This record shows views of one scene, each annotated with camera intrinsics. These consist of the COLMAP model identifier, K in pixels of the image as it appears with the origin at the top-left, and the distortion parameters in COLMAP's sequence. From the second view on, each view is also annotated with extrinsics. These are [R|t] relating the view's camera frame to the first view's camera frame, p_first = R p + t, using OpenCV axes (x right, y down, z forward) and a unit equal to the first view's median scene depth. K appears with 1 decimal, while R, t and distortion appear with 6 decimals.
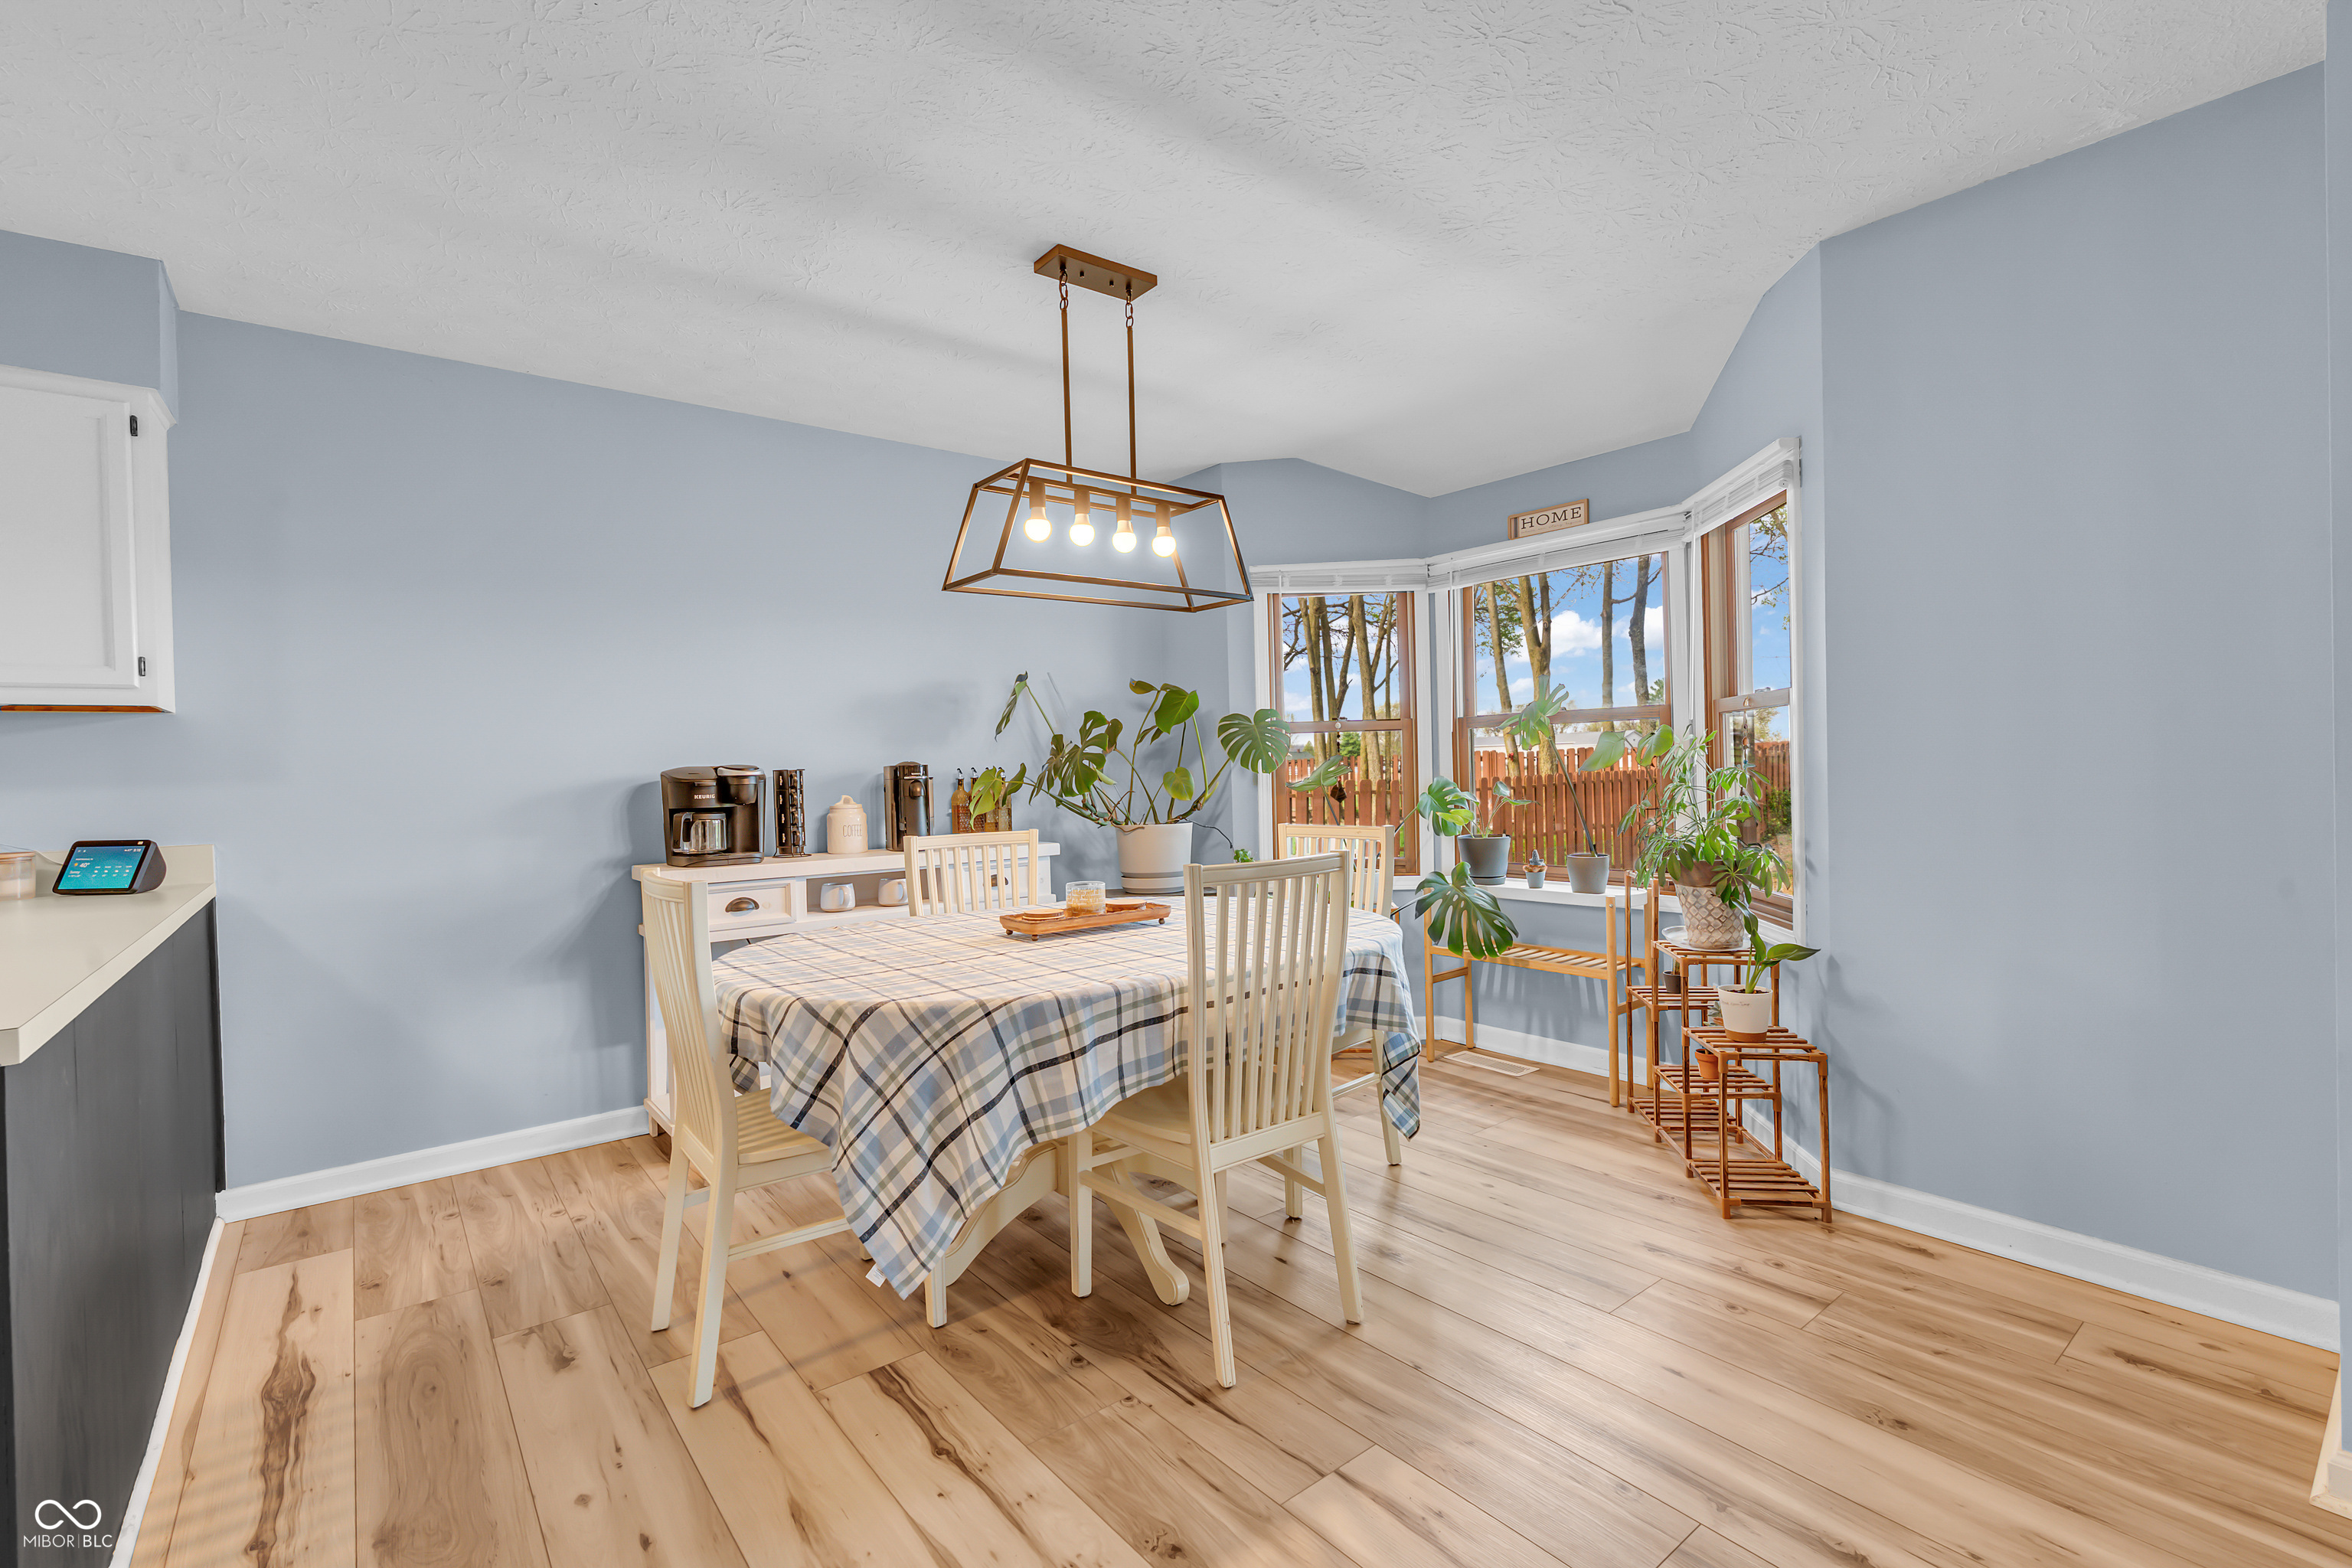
lens RADIAL K [[1044.9, 0, 1179.3], [0, 1044.9, 758.5], [0, 0, 1]] dist [-0.013936, -0.000437]
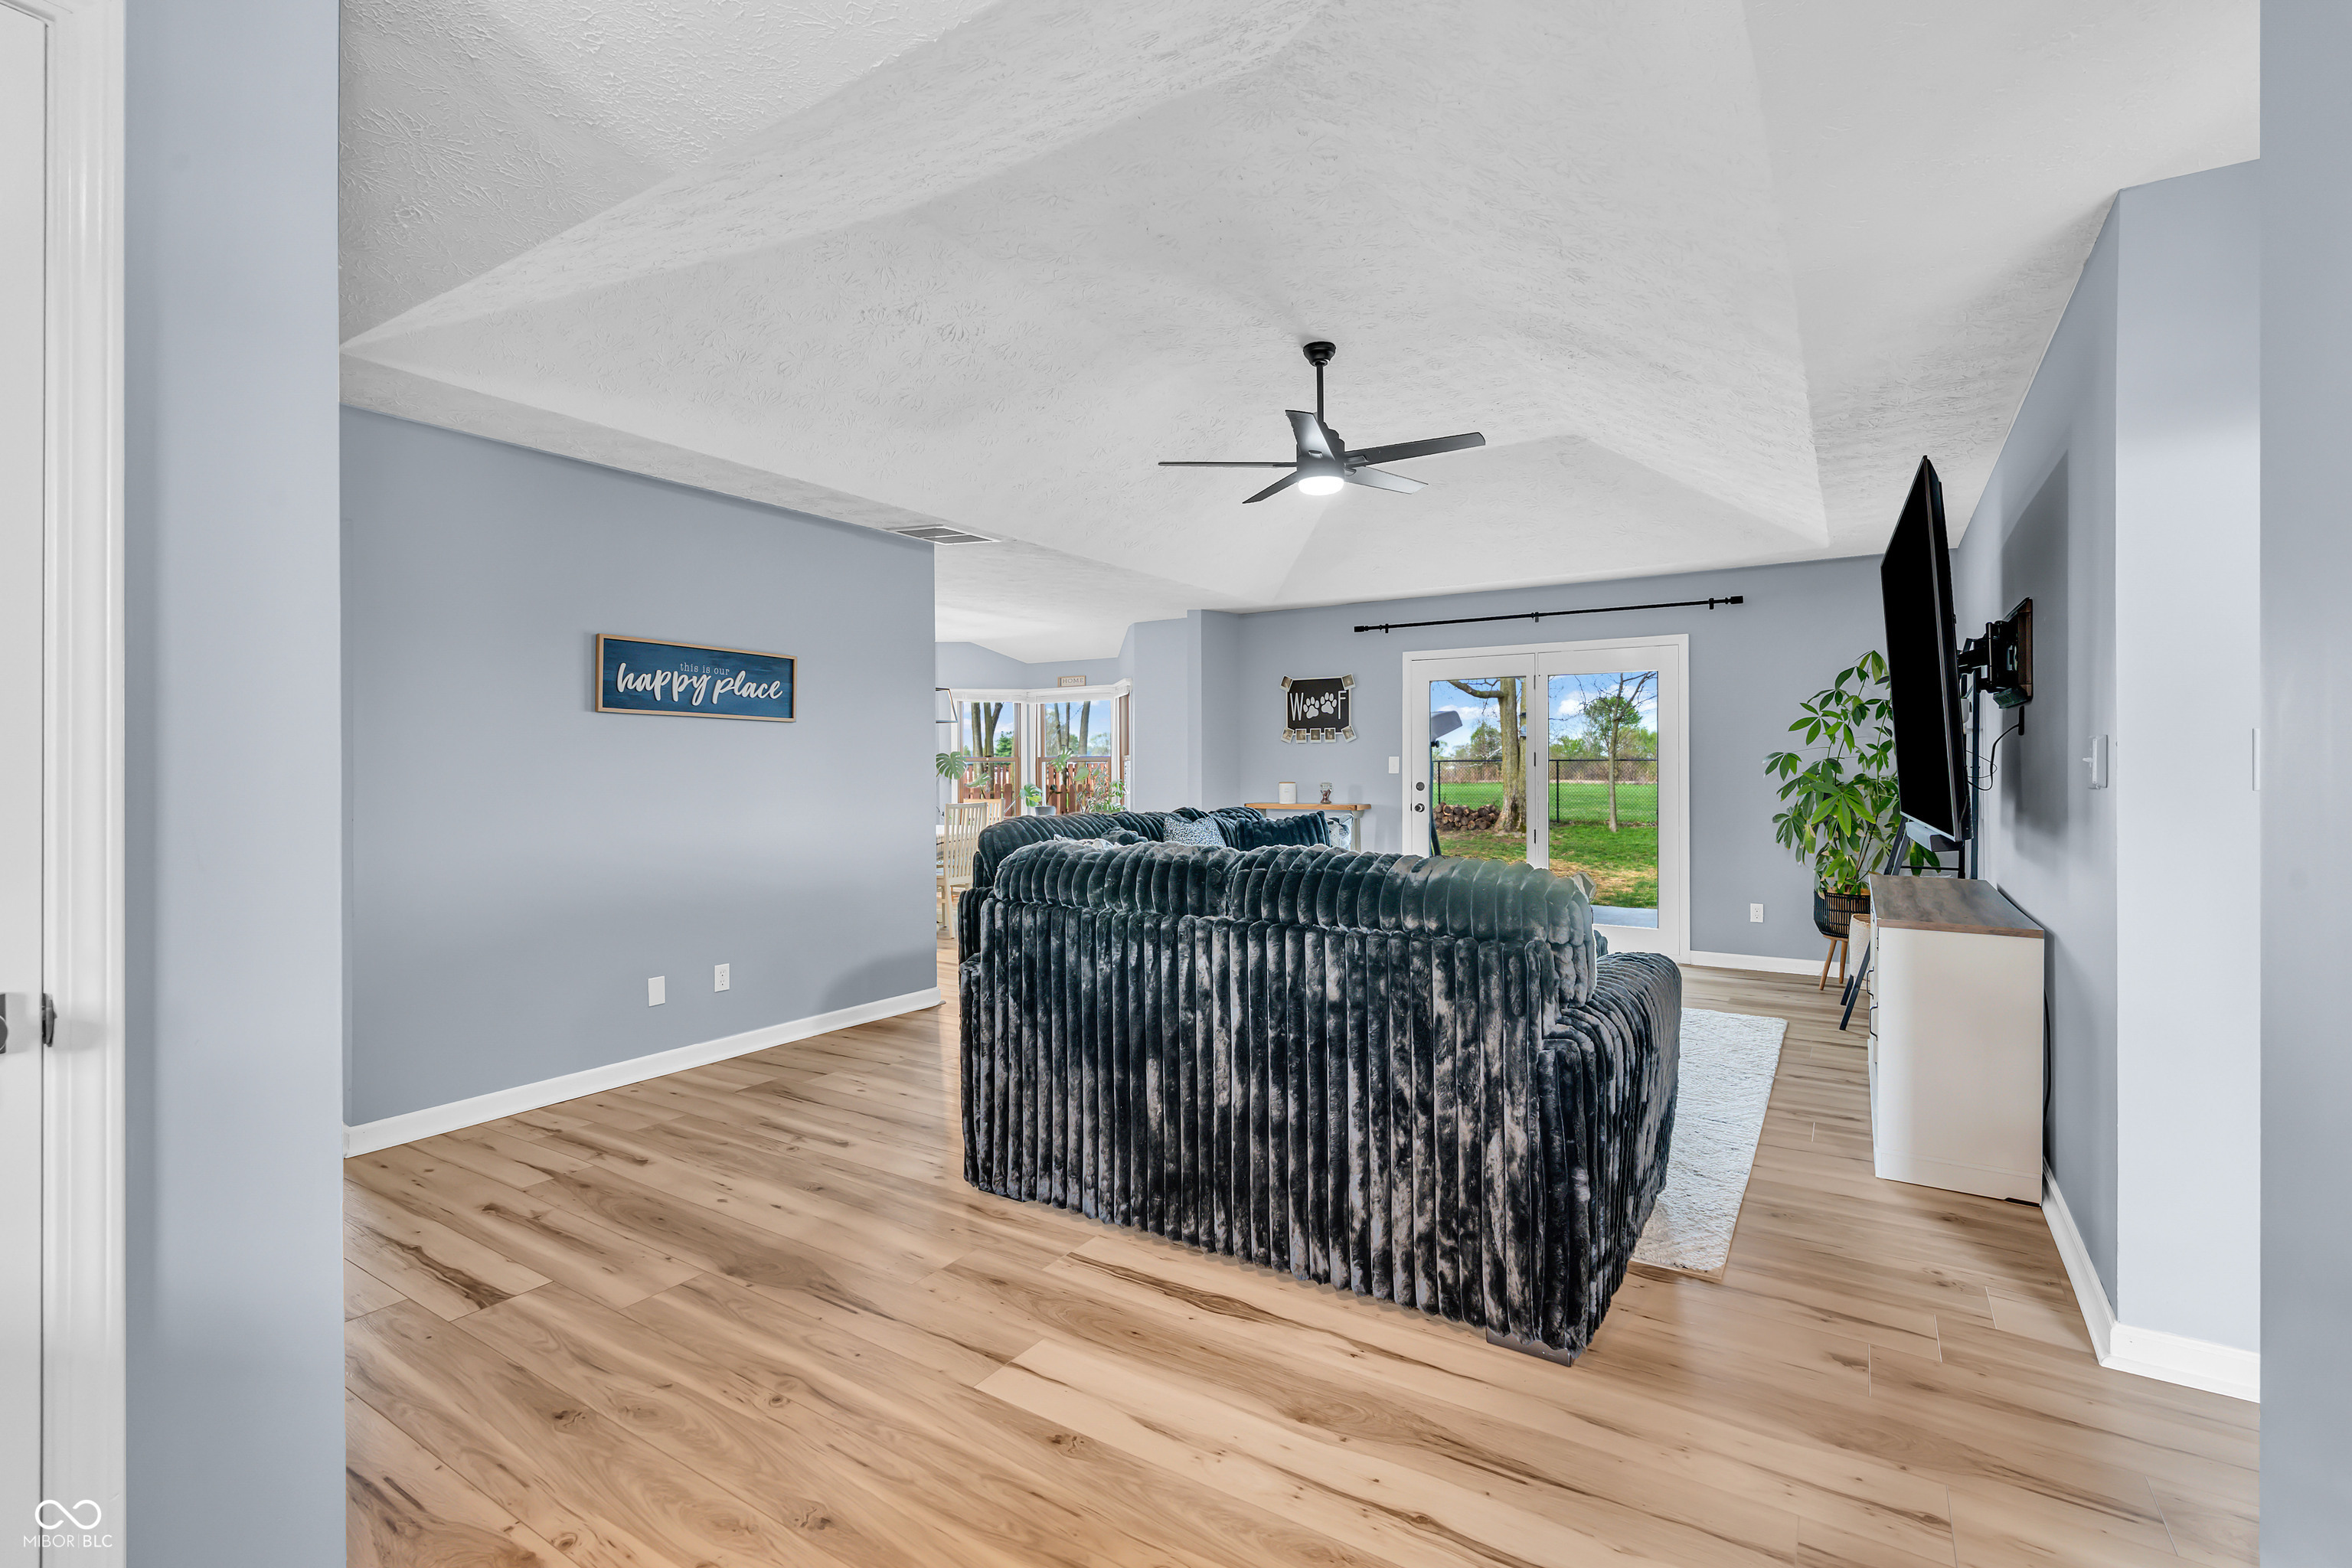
lens RADIAL K [[1044.9, 0, 1179.3], [0, 1044.9, 758.5], [0, 0, 1]] dist [-0.013936, -0.000437]
pose [[0.948285, 0.021340, 0.316701, -0.299231], [-0.018574, 0.999758, -0.011750, -0.023899], [-0.316875, 0.005260, 0.948453, -2.244482]]
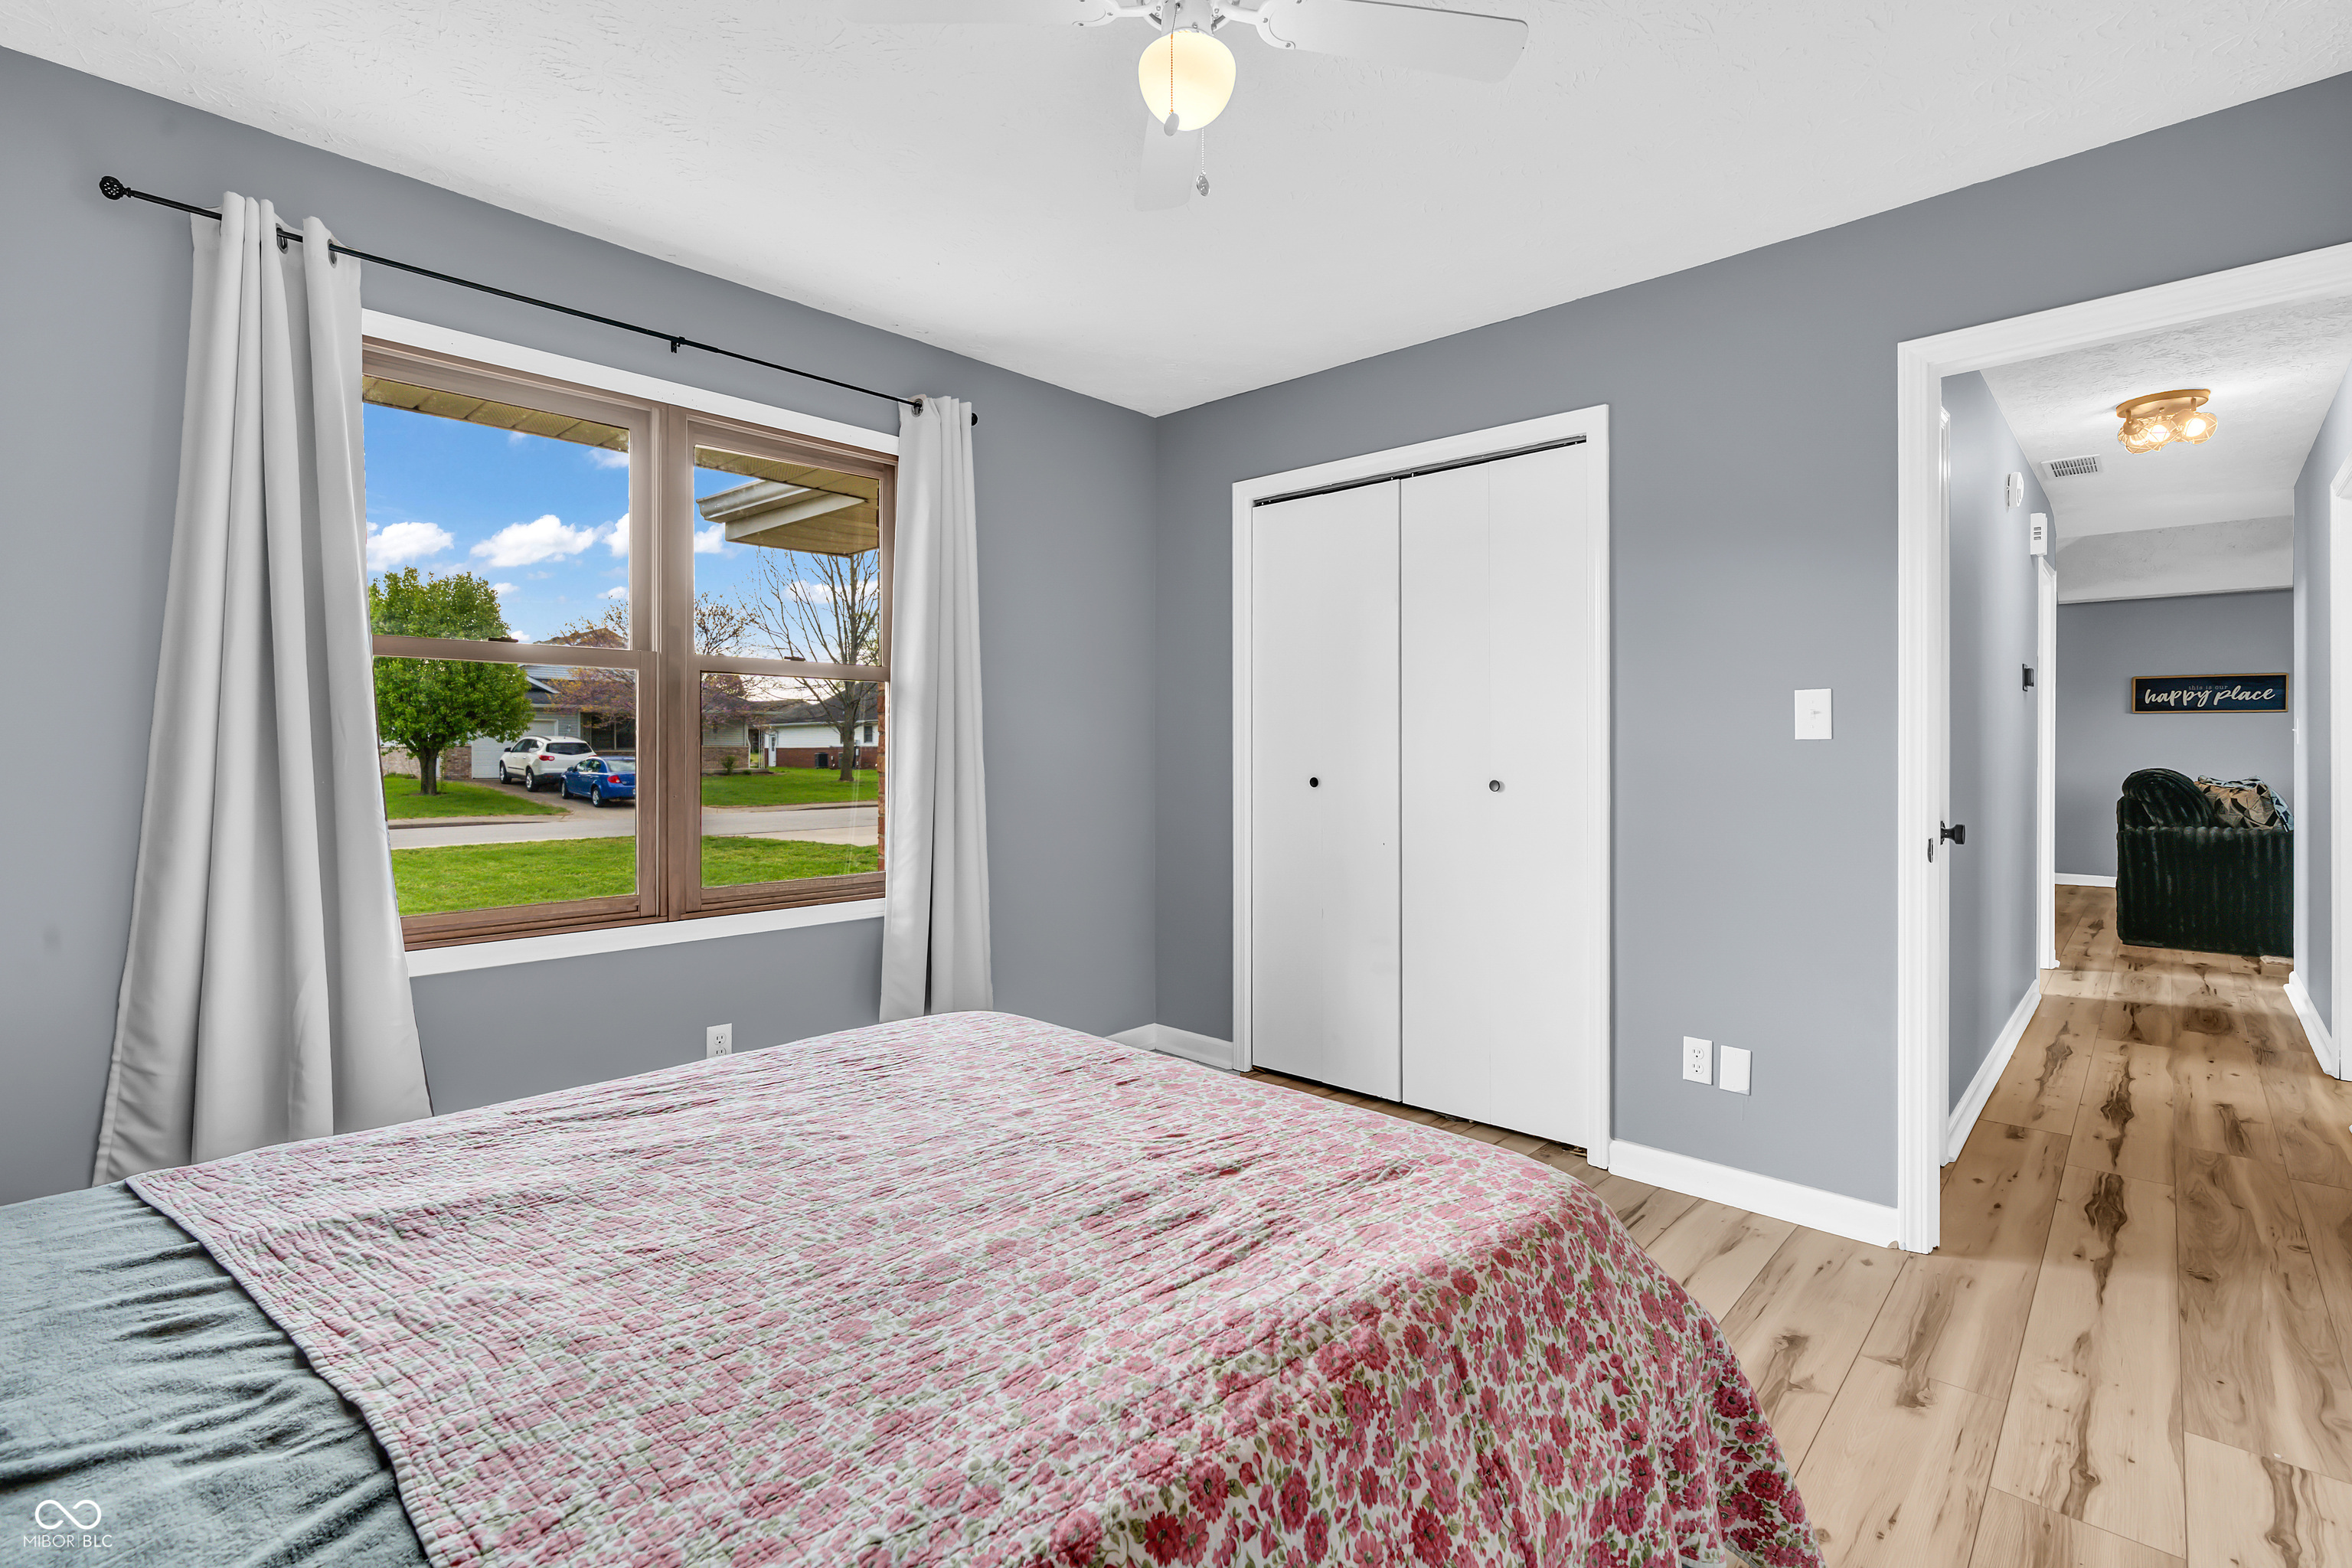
lens RADIAL K [[1063.9, 0, 1168.5], [0, 1063.9, 768.2], [0, 0, 1]] dist [-0.002358, 0.000329]
pose [[0.141171, 0.039861, -0.989182, 2.304175], [0.004740, 0.999150, 0.040939, -0.074826], [0.989974, -0.010469, 0.140863, -4.032107]]
